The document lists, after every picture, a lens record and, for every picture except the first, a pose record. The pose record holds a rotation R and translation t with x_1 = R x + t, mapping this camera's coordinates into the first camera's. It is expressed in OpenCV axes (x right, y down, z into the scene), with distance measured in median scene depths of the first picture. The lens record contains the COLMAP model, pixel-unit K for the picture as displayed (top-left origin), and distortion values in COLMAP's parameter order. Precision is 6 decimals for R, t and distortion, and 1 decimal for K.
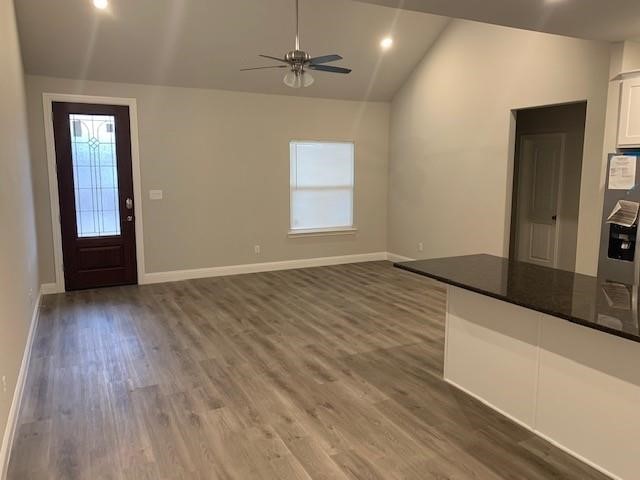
lens RADIAL K [[501.3, 0, 312.4], [0, 501.3, 239.3], [0, 0, 1]] dist [-0.022099, -0.003516]
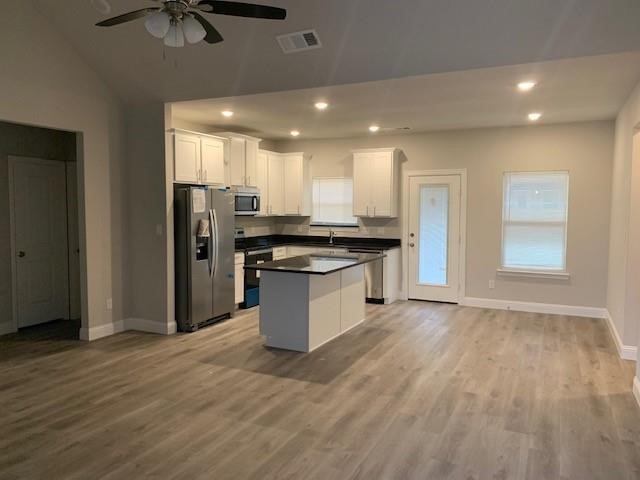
lens RADIAL K [[501.3, 0, 312.4], [0, 501.3, 239.3], [0, 0, 1]] dist [-0.022099, -0.003516]
pose [[-0.617065, -0.062189, 0.784451, -0.710439], [0.112909, 0.979560, 0.166473, -0.220476], [-0.778770, 0.191297, -0.597430, 1.581081]]
